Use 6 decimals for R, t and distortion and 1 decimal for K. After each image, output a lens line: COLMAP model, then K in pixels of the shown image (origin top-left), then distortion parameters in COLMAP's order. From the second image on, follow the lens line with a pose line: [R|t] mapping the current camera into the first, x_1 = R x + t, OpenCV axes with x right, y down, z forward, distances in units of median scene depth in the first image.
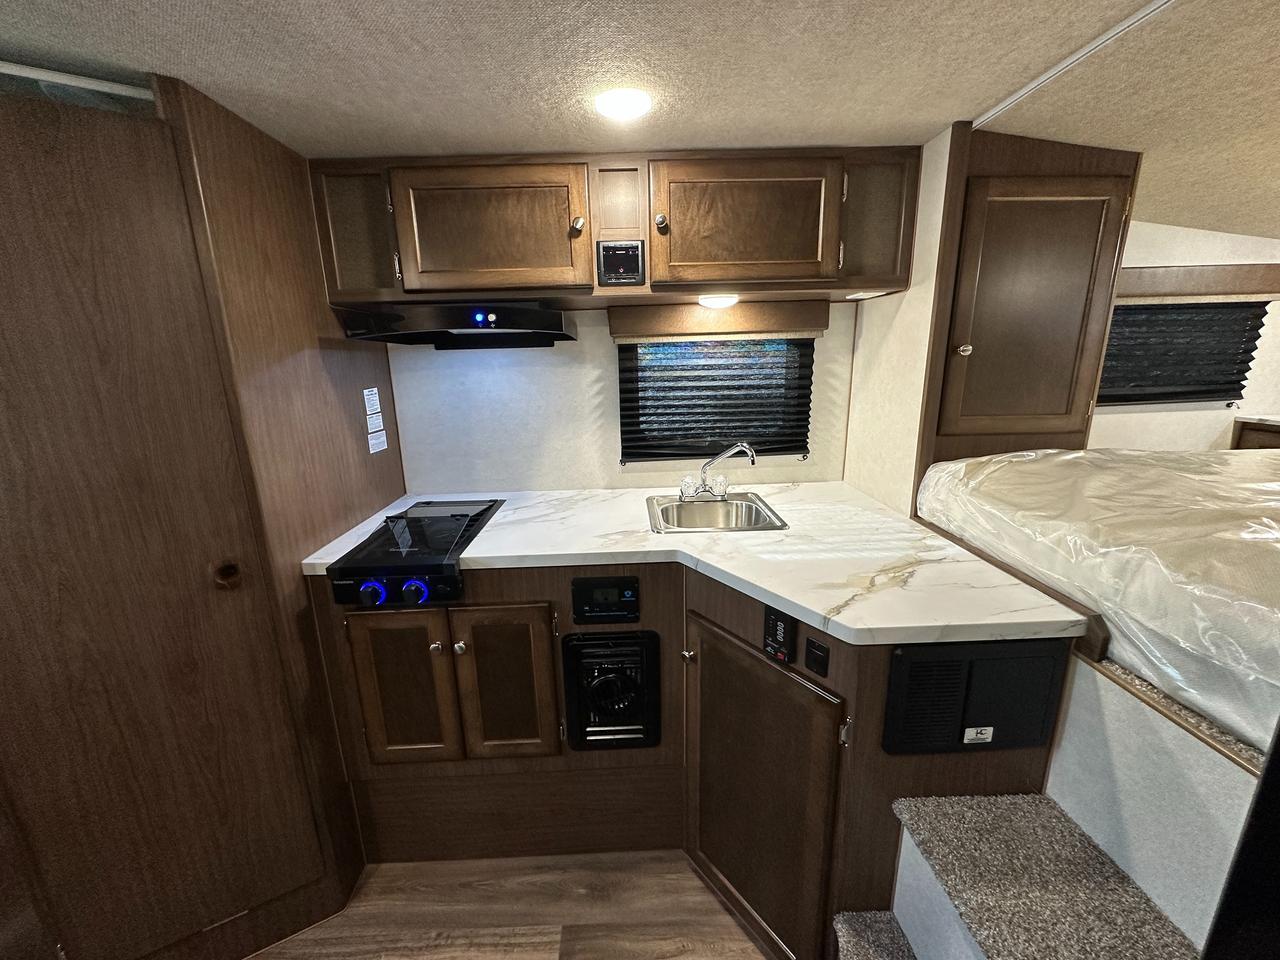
lens RADIAL K [[511.8, 0, 636.3], [0, 511.8, 477.1], [0, 0, 1]] dist [-0.003880, -0.000264]
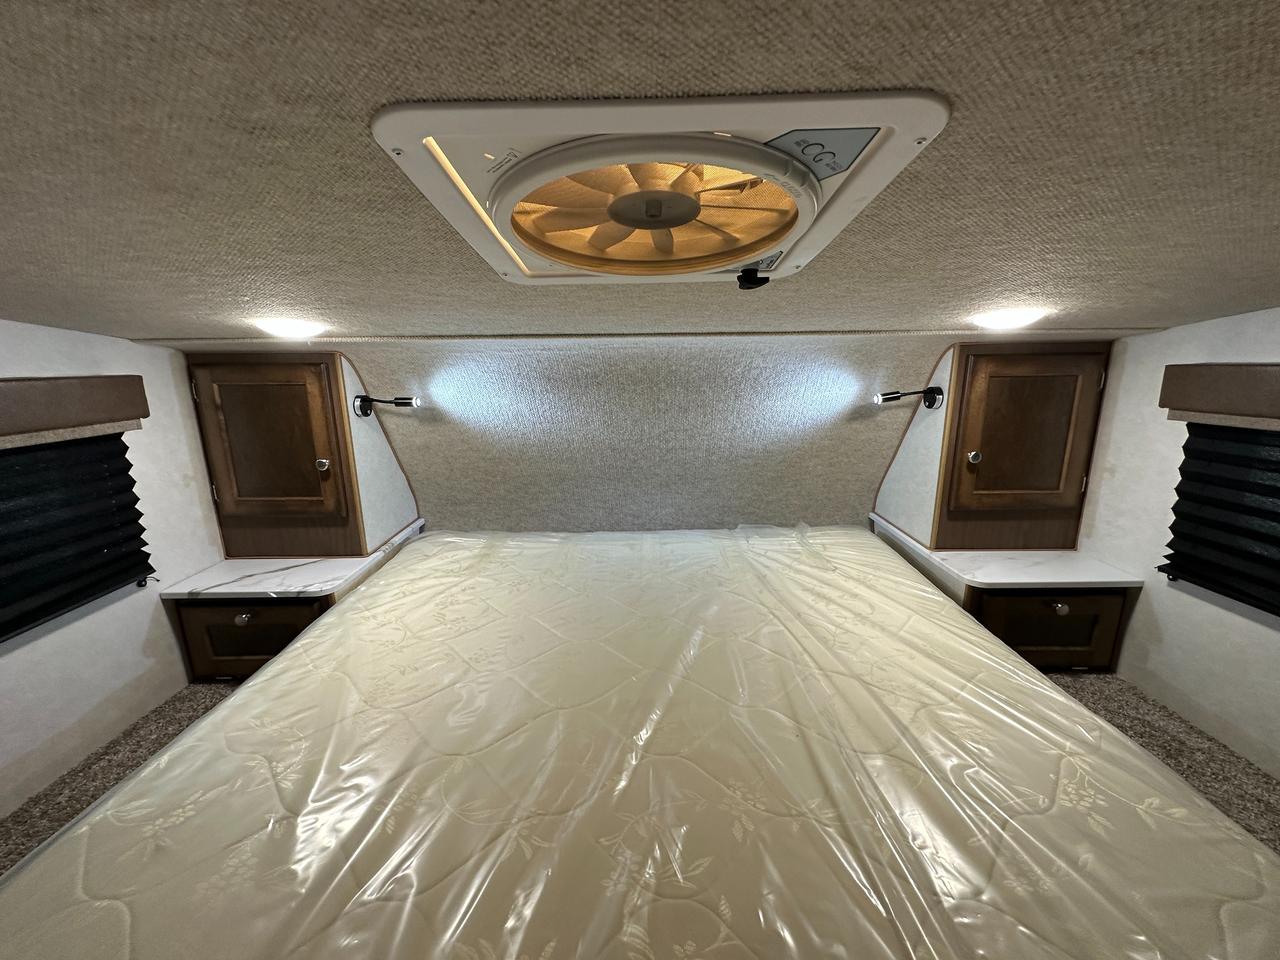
lens RADIAL K [[511.8, 0, 637.8], [0, 511.8, 478.6], [0, 0, 1]] dist [-0.003880, -0.000264]
pose [[0.031634, -0.199433, 0.979401, 0.815477], [0.250215, 0.950269, 0.185420, -0.316166], [-0.967673, 0.239196, 0.079962, 0.441456]]
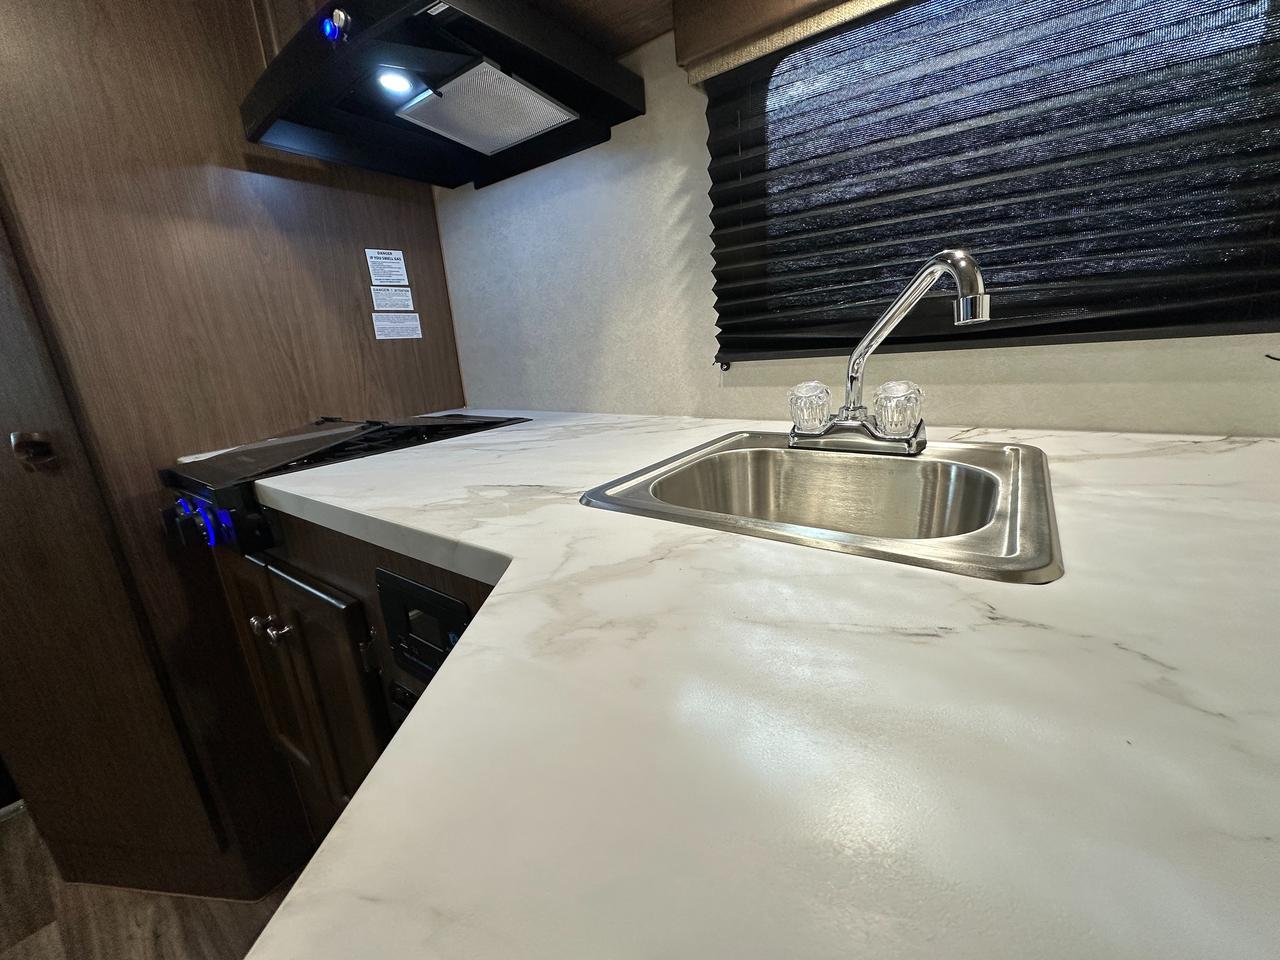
lens RADIAL K [[511.8, 0, 634.3], [0, 511.8, 477.6], [0, 0, 1]] dist [-0.003880, -0.000264]
pose [[0.783697, 0.134023, -0.606512, 0.295812], [-0.095065, 0.990821, 0.096108, 0.054917], [0.613826, -0.017661, 0.789244, 0.754213]]
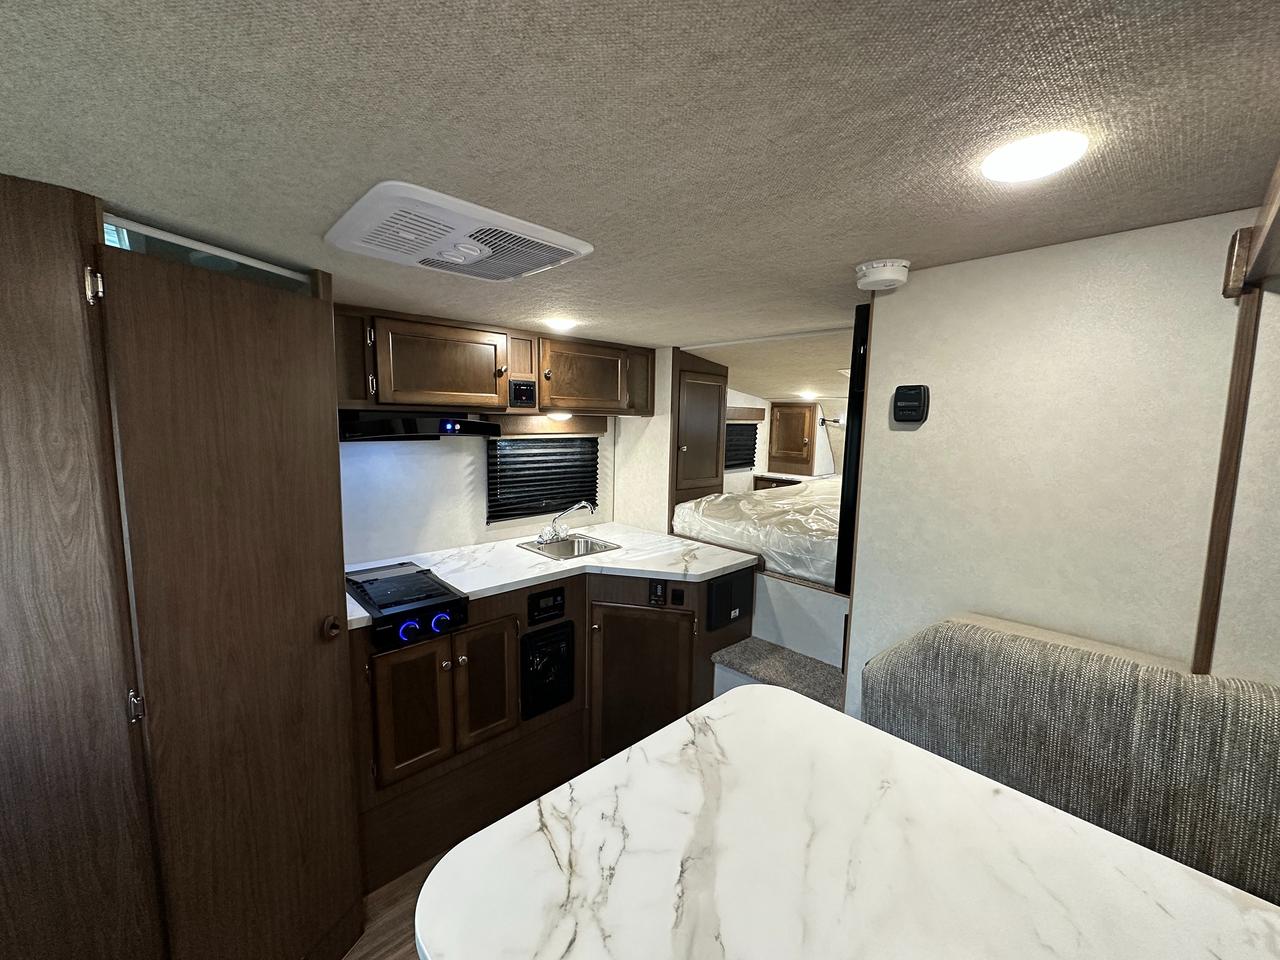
lens RADIAL K [[511.8, 0, 640.1], [0, 511.8, 477.5], [0, 0, 1]] dist [-0.003880, -0.000264]
pose [[0.746218, -0.037883, 0.664622, -0.844203], [0.120462, 0.989582, -0.078846, 0.009058], [-0.654711, 0.138899, 0.743008, -0.395136]]
